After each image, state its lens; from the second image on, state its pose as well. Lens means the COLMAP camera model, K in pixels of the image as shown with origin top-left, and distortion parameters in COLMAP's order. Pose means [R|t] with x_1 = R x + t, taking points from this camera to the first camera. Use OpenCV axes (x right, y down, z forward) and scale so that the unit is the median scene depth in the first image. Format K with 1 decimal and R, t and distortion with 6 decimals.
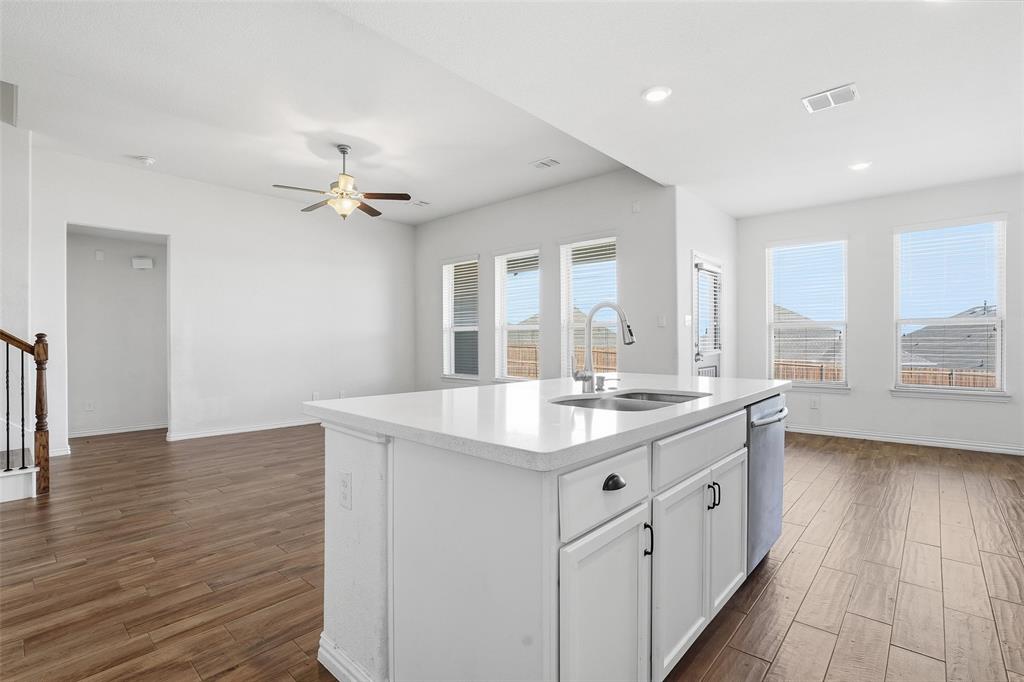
lens RADIAL K [[468.0, 0, 511.0], [0, 468.0, 342.2], [0, 0, 1]] dist [0.001400, 0.000114]
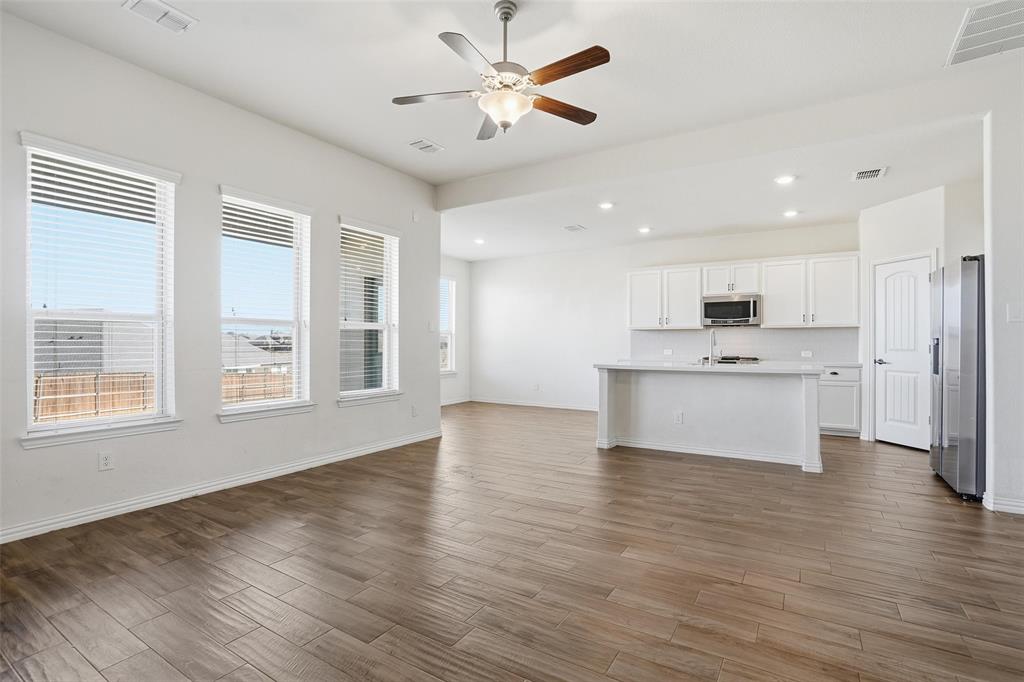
lens RADIAL K [[468.0, 0, 511.3], [0, 468.0, 341.4], [0, 0, 1]] dist [0.001400, 0.000114]
pose [[-0.171257, -0.000612, 0.985226, -1.196401], [0.002232, 0.999997, 0.001009, -0.006150], [-0.985224, 0.002372, -0.171256, 1.420232]]
